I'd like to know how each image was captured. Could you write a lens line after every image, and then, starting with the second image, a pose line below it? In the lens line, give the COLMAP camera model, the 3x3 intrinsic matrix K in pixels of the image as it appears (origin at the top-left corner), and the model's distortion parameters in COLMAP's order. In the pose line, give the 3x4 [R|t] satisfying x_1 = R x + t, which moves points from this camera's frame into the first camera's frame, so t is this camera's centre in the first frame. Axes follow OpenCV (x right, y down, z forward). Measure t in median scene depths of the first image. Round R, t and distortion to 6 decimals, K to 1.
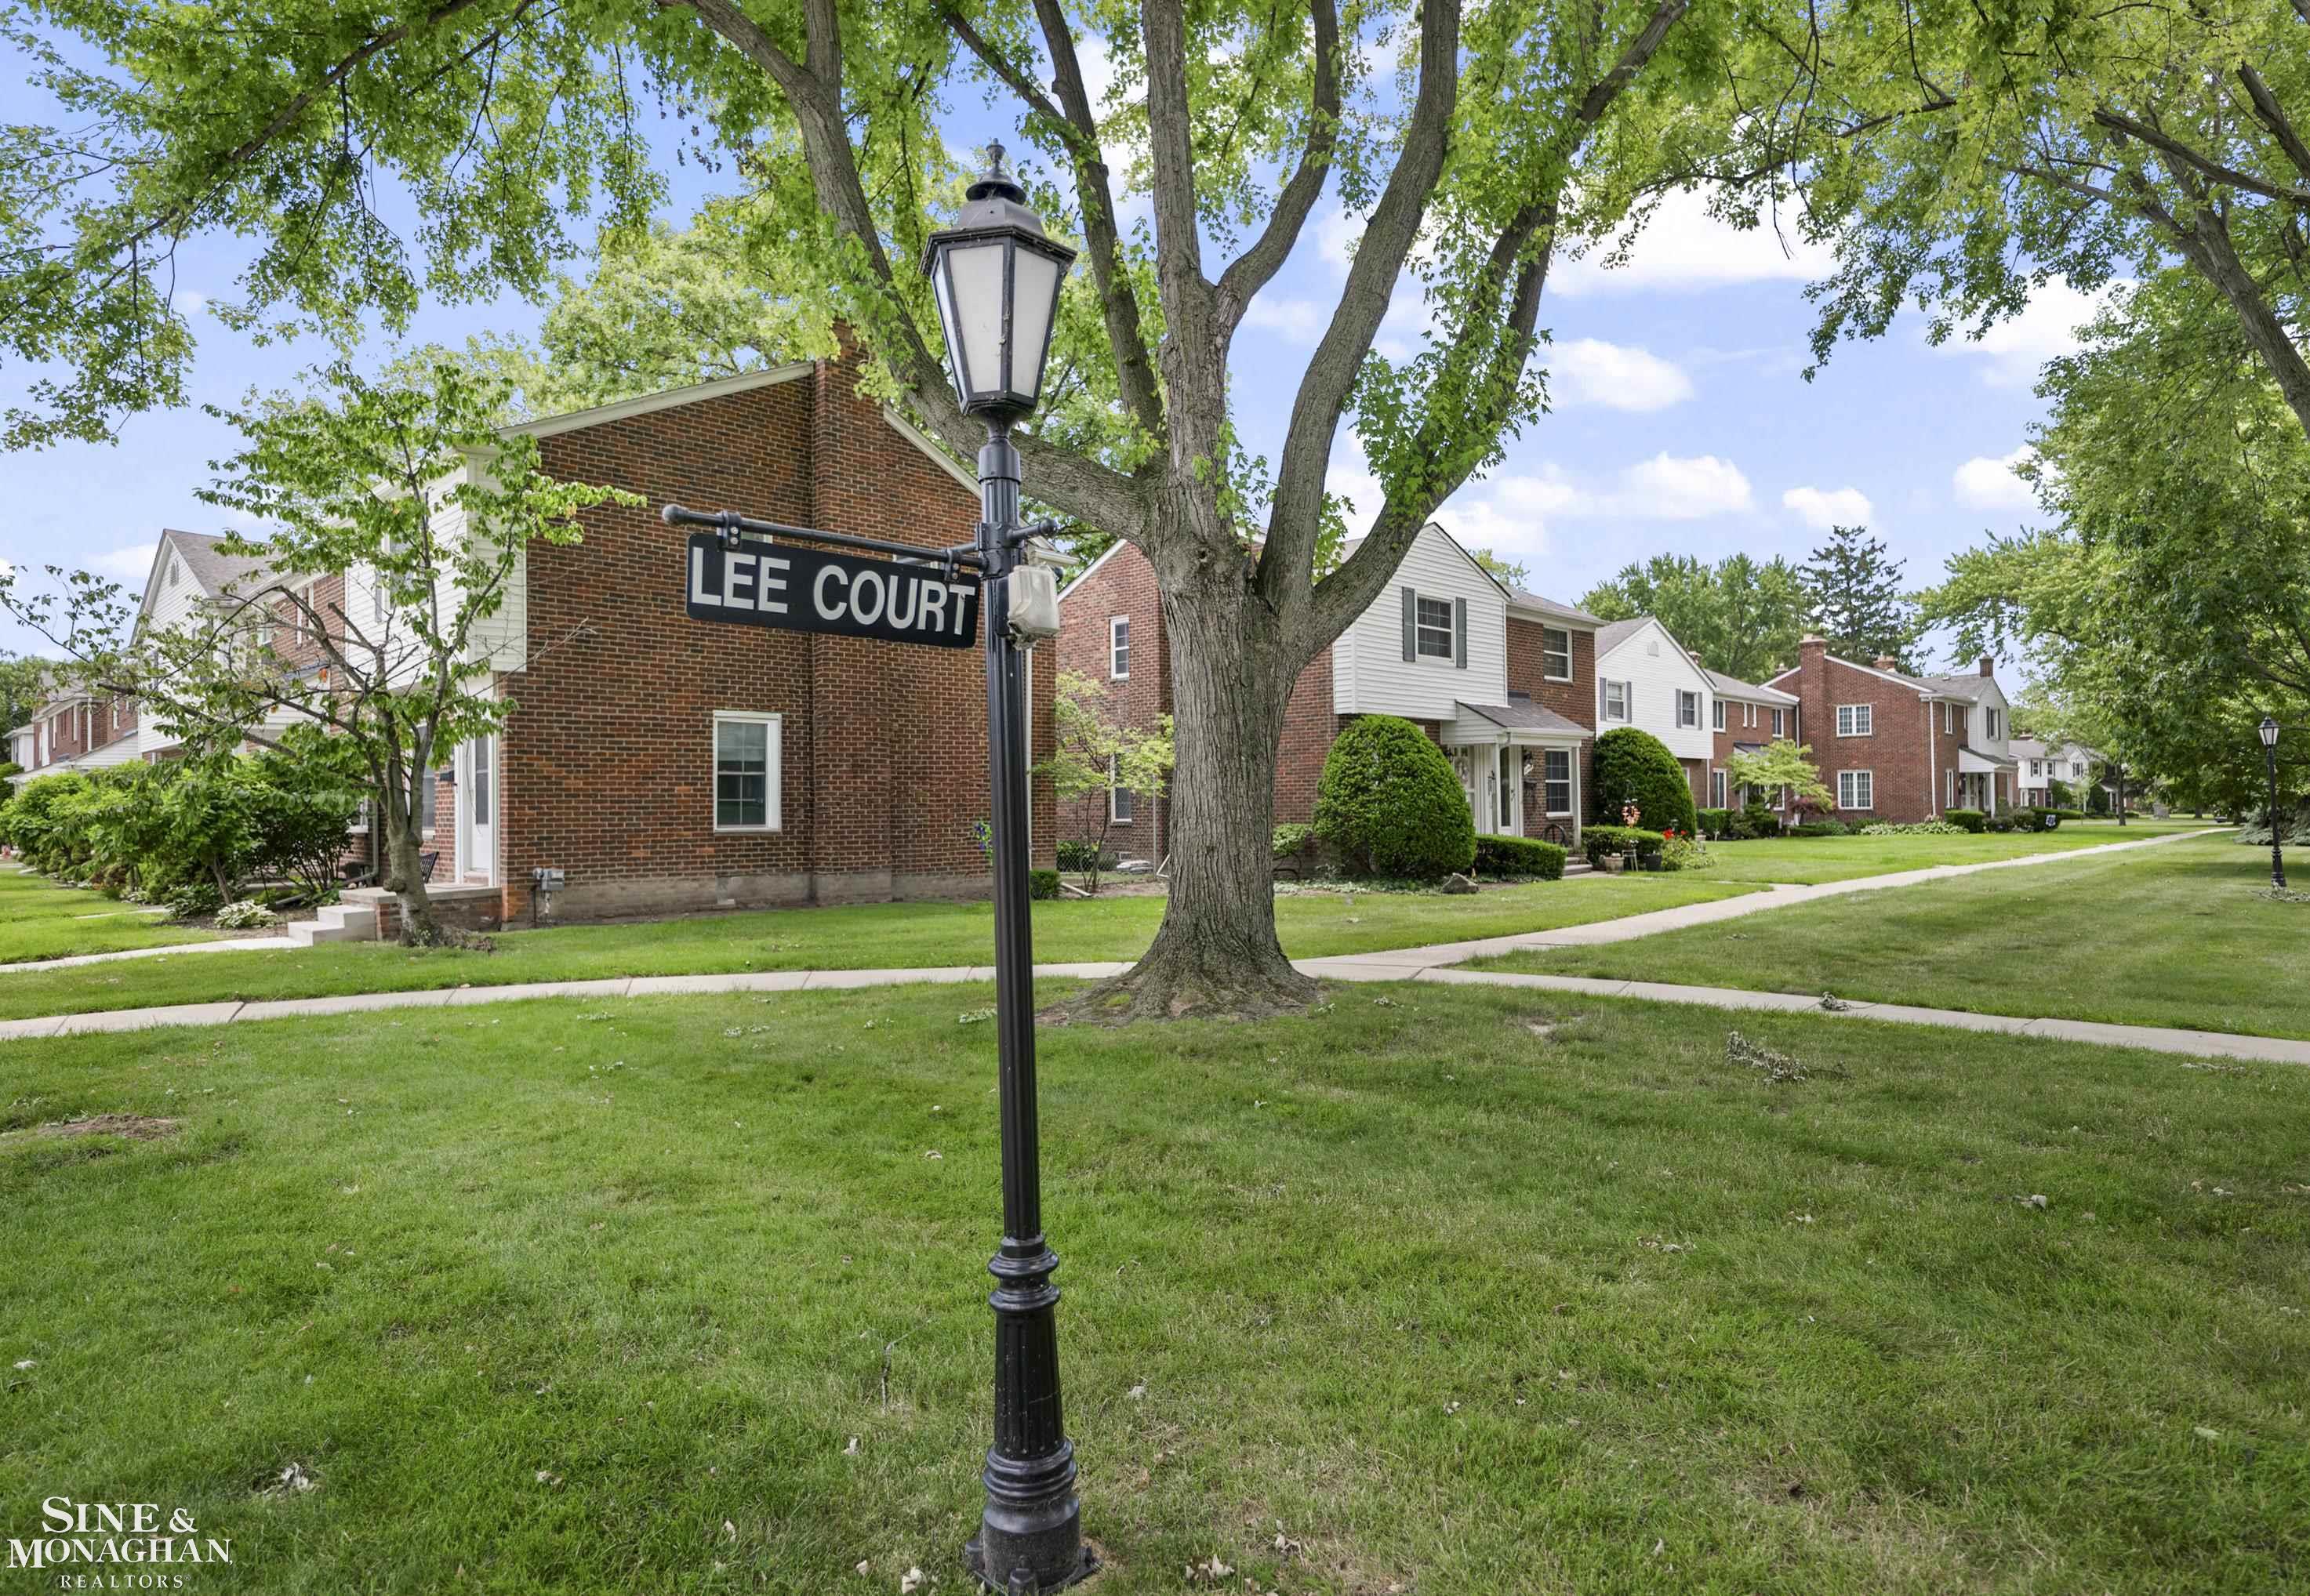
lens RADIAL K [[1278.0, 0, 1155.0], [0, 1278.0, 798.0], [0, 0, 1]] dist [-0.000496, -0.000154]
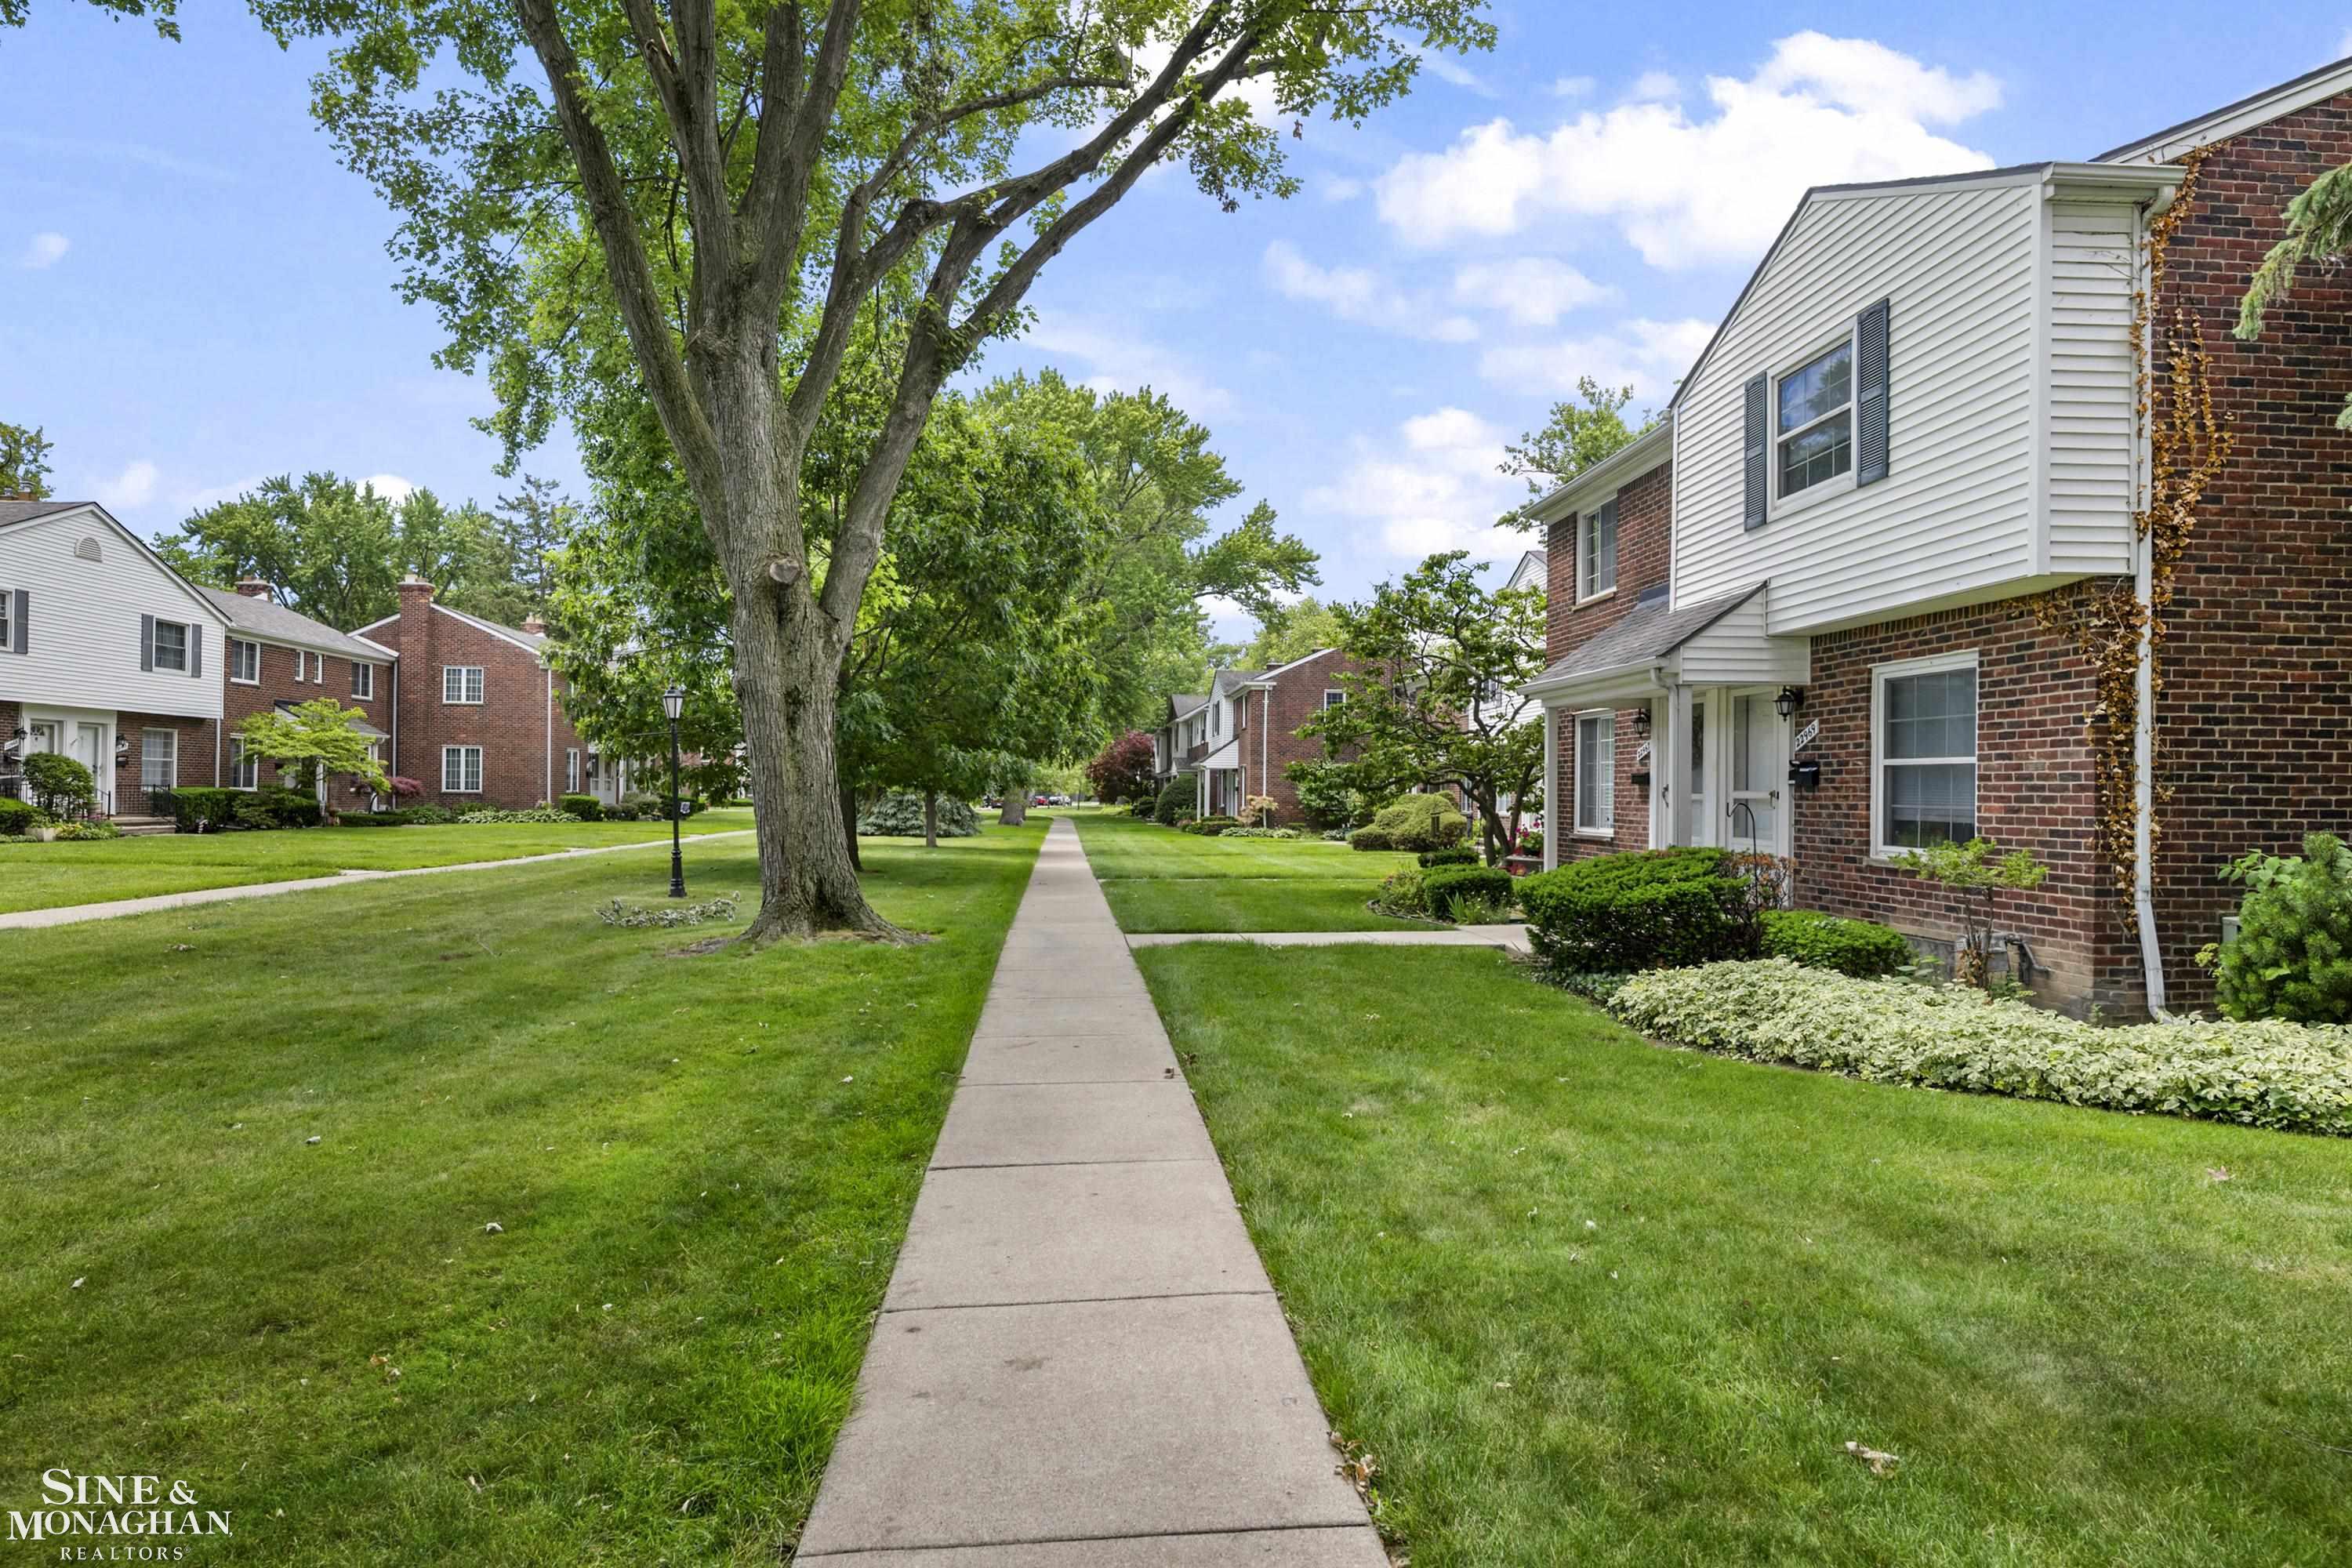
lens RADIAL K [[1247.7, 0, 1176.0], [0, 1247.7, 784.0], [0, 0, 1]] dist [0.001496, 0.000089]
pose [[0.651087, 0.022217, 0.758678, 0.231912], [-0.023977, 0.999675, -0.008698, -0.000710], [-0.758624, -0.012528, 0.651408, 0.118773]]
